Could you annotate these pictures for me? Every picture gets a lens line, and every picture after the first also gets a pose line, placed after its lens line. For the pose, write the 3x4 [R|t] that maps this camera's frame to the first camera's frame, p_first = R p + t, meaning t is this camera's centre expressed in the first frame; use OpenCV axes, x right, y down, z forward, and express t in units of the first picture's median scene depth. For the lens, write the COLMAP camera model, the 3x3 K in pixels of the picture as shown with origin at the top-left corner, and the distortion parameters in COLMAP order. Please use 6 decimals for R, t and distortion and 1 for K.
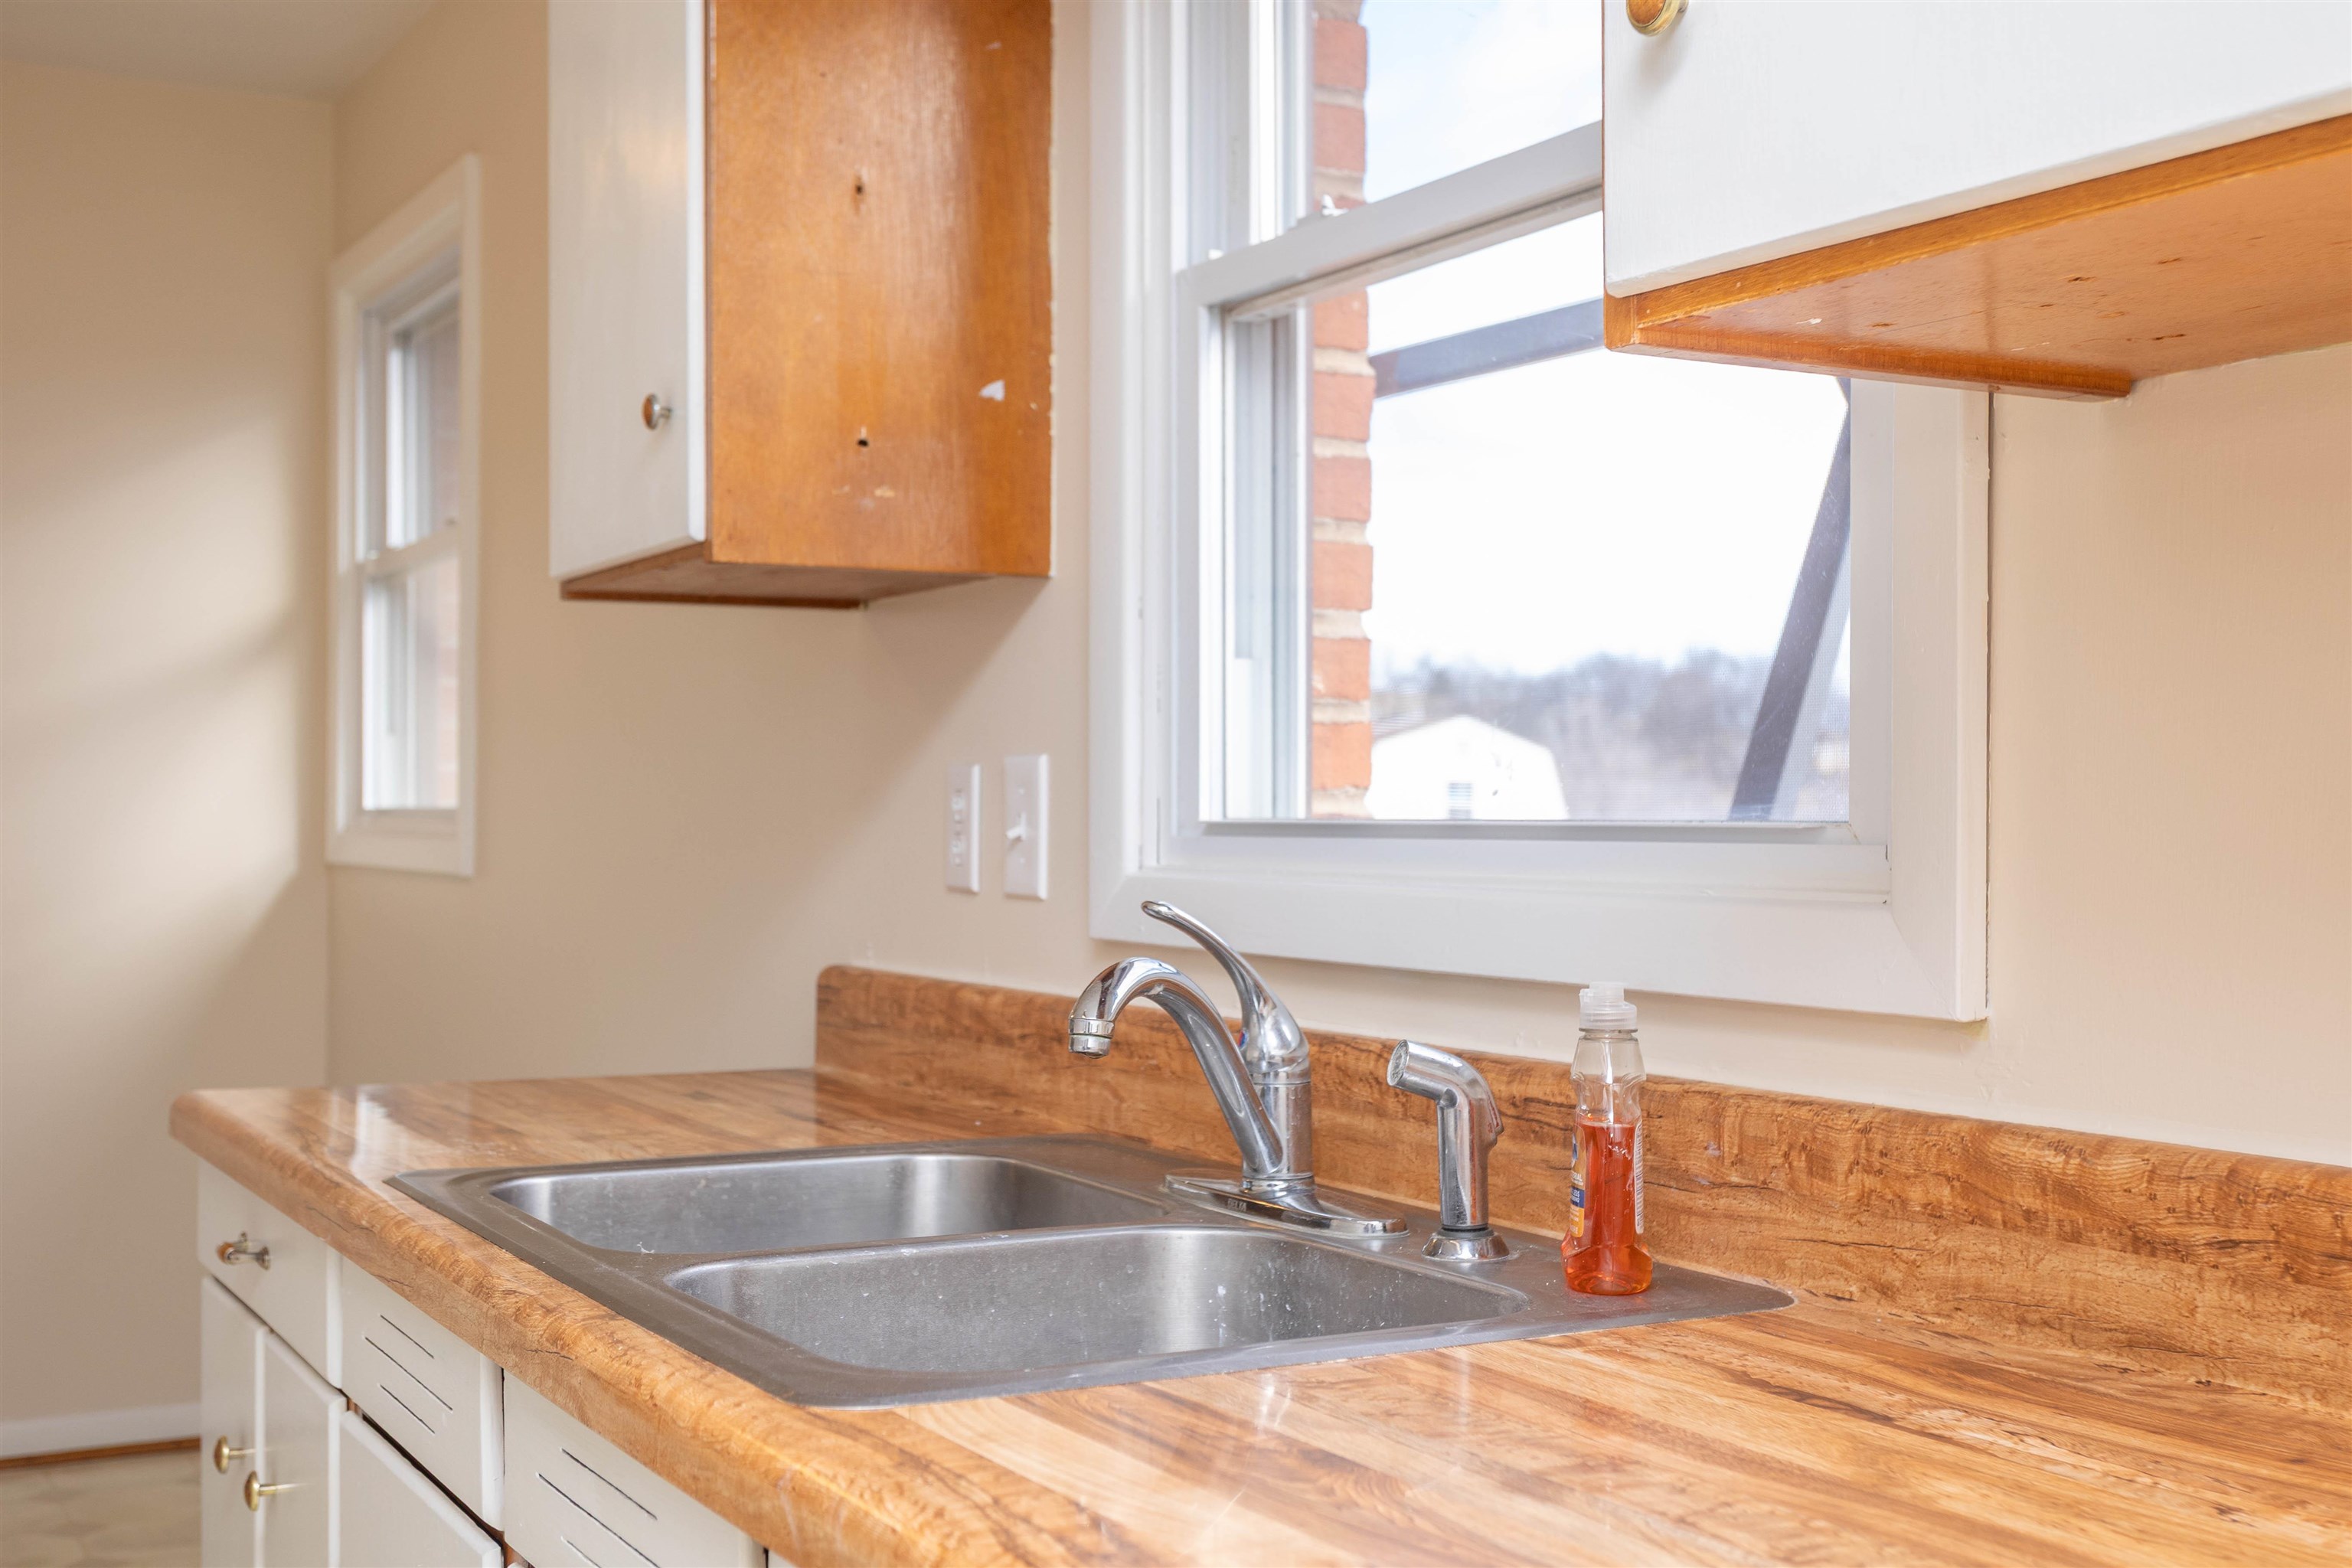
lens RADIAL K [[2781.6, 0, 1162.2], [0, 2781.6, 792.9], [0, 0, 1]] dist [-0.012322, 0.000000]
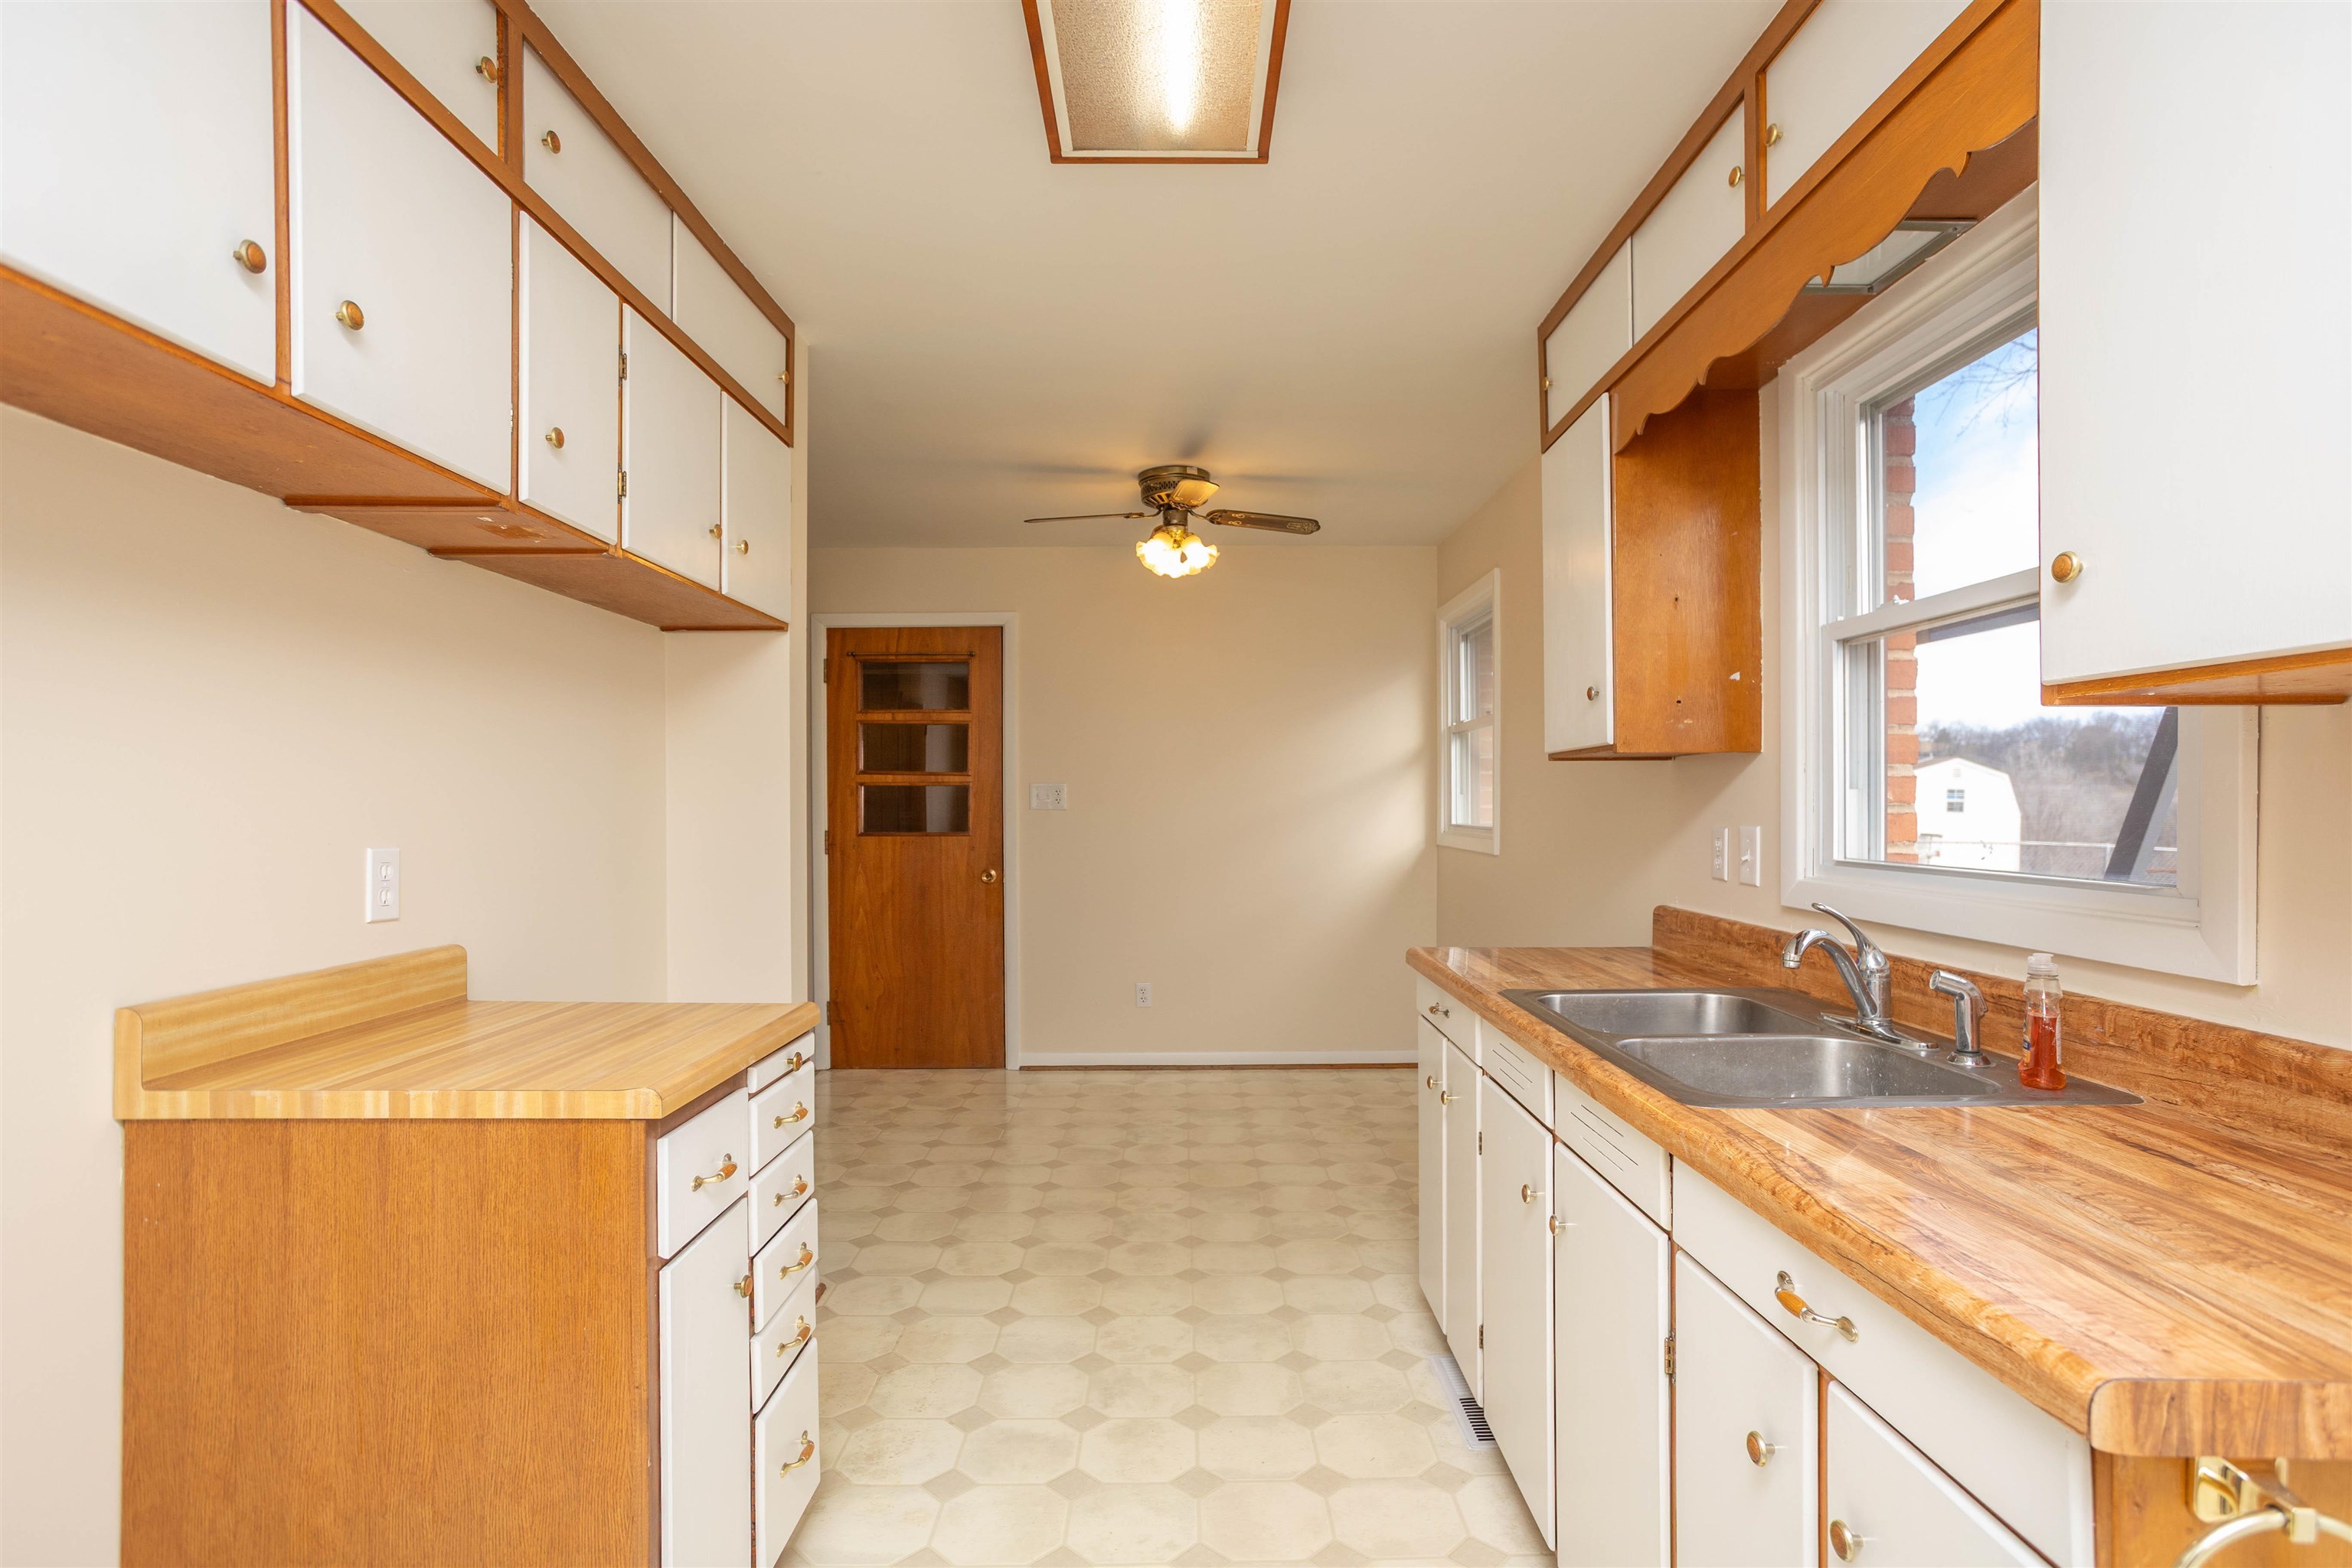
lens RADIAL K [[1161.9, 0, 1189.7], [0, 1161.9, 802.1], [0, 0, 1]] dist [-0.022761, 0.016596]
pose [[0.887277, 0.001293, -0.461236, -0.023091], [0.001464, 0.999983, 0.005618, -0.054399], [0.461235, -0.005660, 0.887260, -0.151419]]
